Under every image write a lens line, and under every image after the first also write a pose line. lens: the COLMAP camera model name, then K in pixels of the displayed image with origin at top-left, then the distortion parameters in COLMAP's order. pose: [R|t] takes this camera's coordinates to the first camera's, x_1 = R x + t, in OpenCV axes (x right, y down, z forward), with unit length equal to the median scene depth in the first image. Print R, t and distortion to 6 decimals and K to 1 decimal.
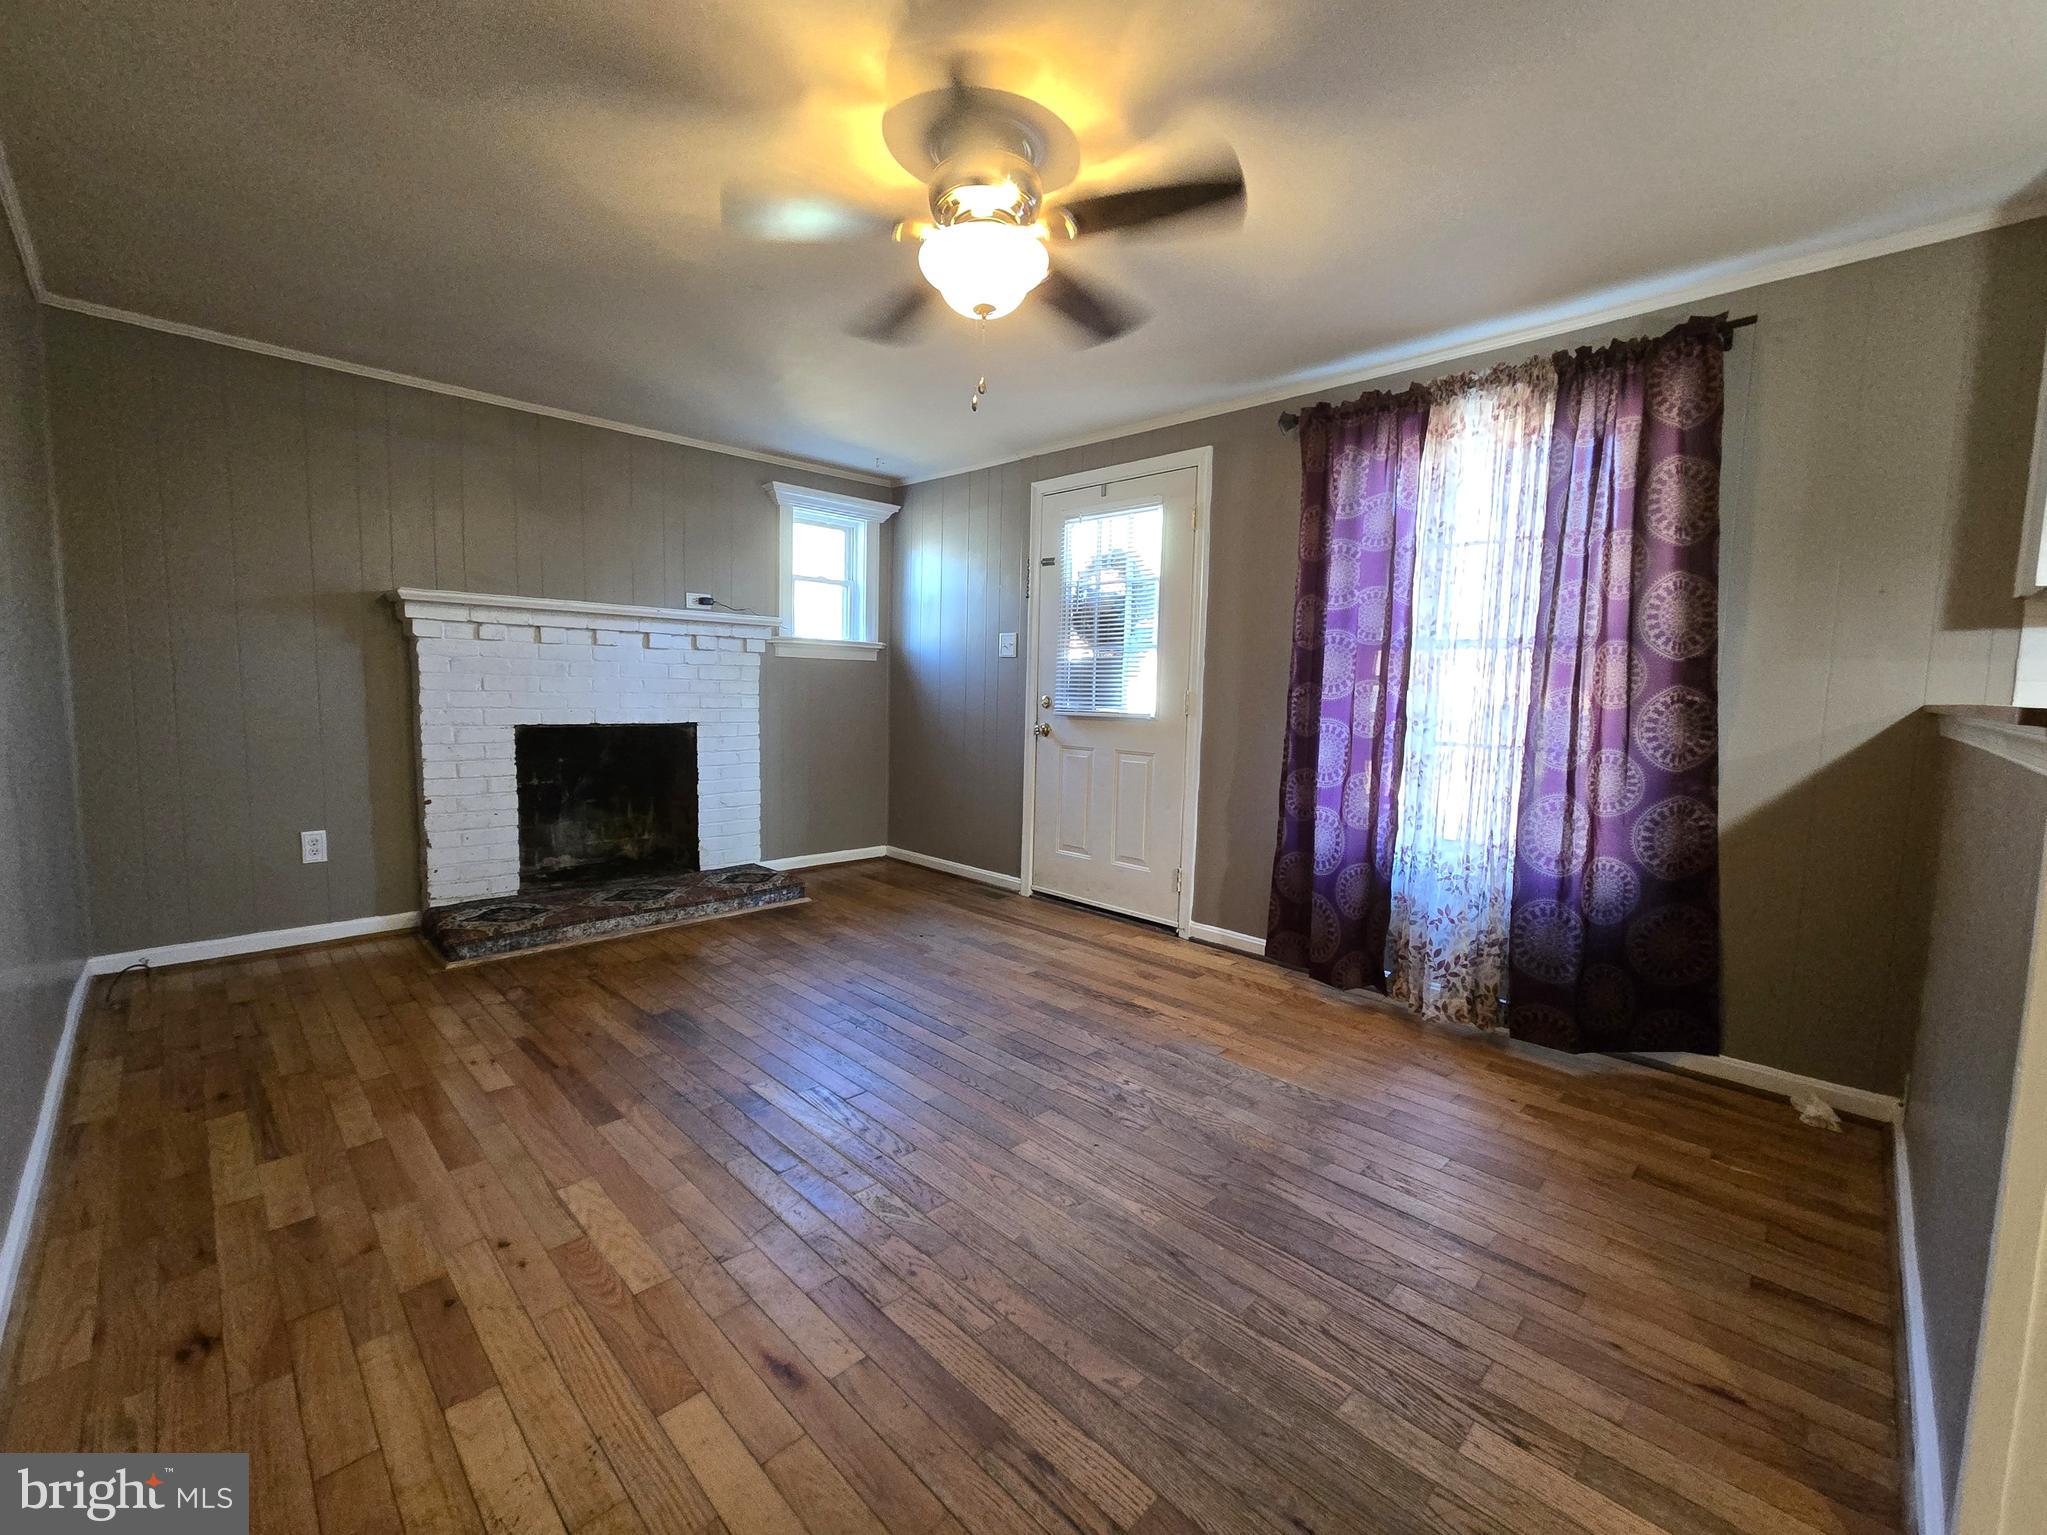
lens RADIAL K [[850.6, 0, 1014.9], [0, 850.6, 767.2], [0, 0, 1]] dist [-0.002437, 0.000242]
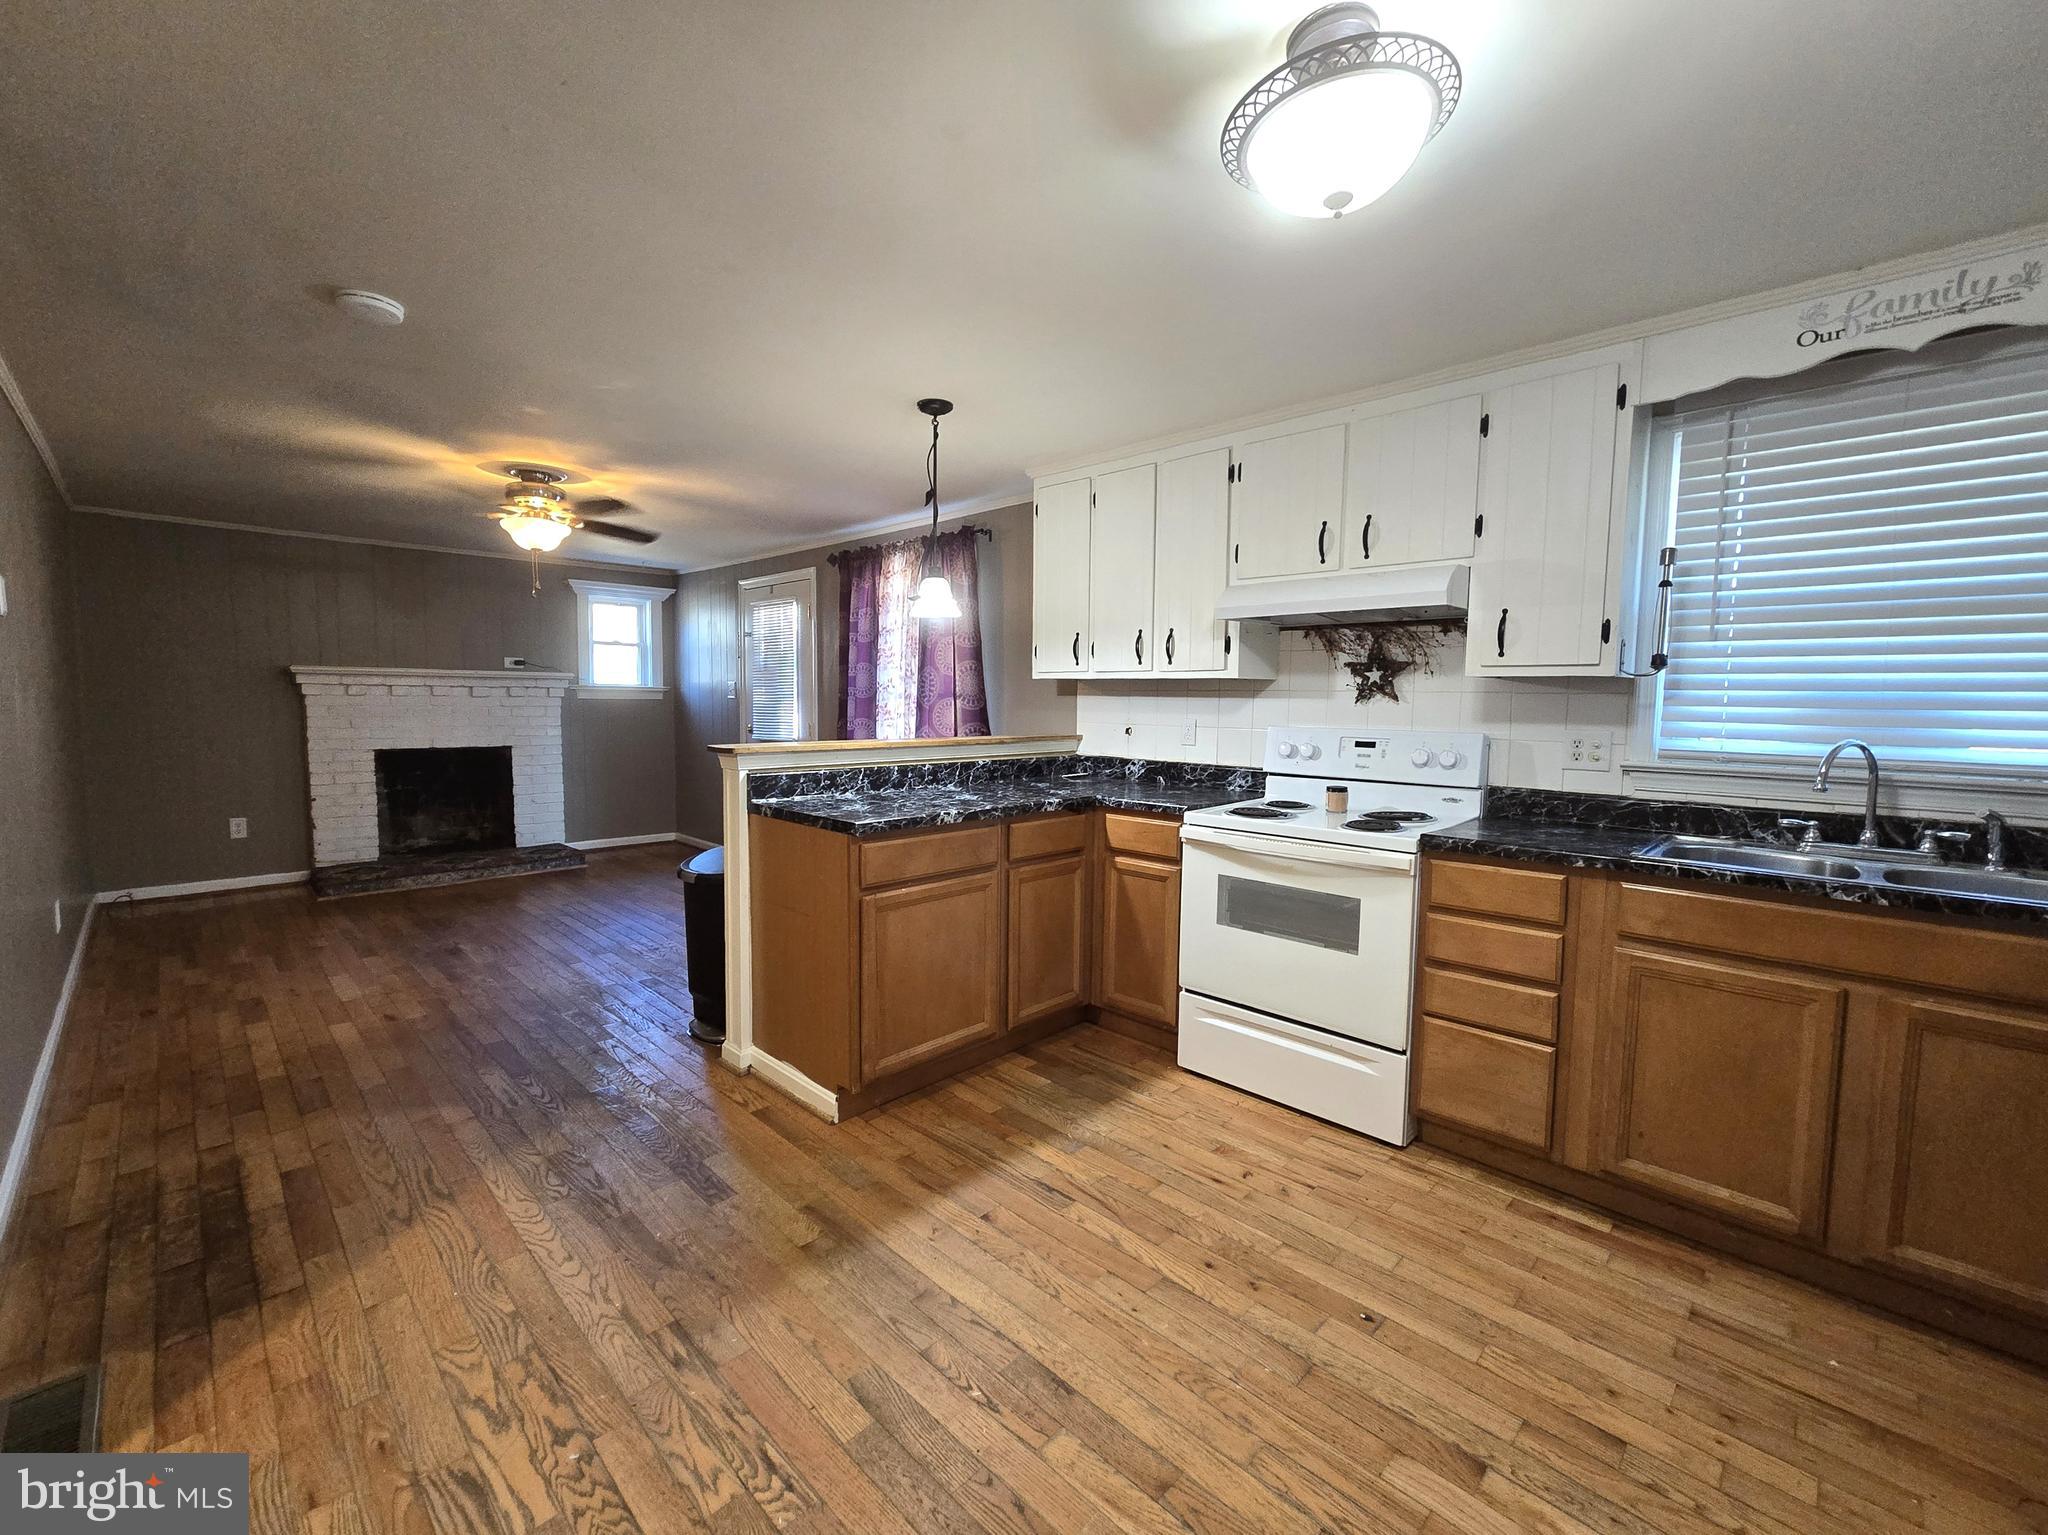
lens RADIAL K [[844.4, 0, 1014.9], [0, 844.4, 764.8], [0, 0, 1]] dist [-0.002171, 0.000280]
pose [[0.999908, -0.011919, 0.006406, 0.560792], [0.012032, 0.999769, -0.017800, 0.019083], [-0.006192, 0.017876, 0.999821, -0.533178]]
